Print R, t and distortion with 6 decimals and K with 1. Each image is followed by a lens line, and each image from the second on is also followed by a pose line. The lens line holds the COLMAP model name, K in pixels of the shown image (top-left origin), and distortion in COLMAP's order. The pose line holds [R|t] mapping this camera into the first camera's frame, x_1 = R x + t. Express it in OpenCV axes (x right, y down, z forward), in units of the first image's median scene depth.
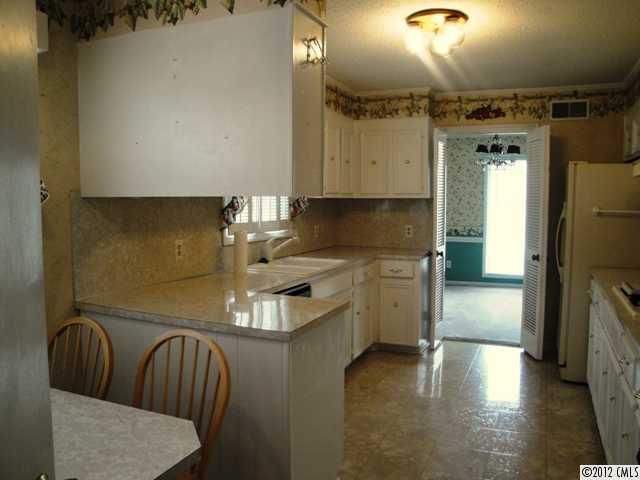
lens RADIAL K [[535.3, 0, 317.8], [0, 535.3, 235.5], [0, 0, 1]] dist [-0.109834, 0.051917]
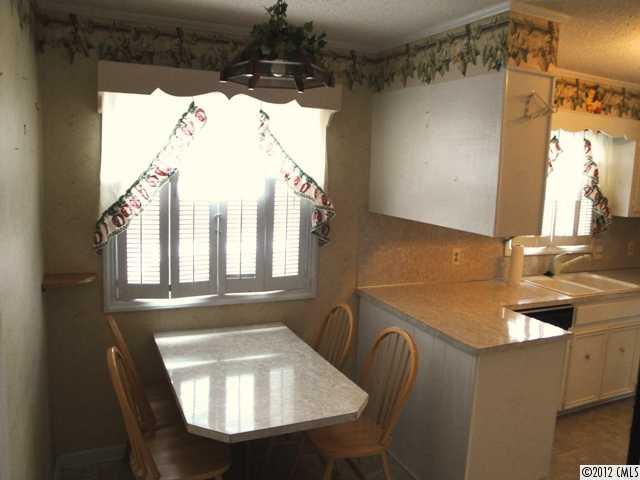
lens RADIAL K [[535.3, 0, 320.8], [0, 535.3, 242.9], [0, 0, 1]] dist [-0.109834, 0.051917]
pose [[0.743805, 0.124693, -0.656662, 0.269813], [-0.080415, 0.992003, 0.097284, -0.088874], [0.663541, -0.019555, 0.747884, -0.071769]]
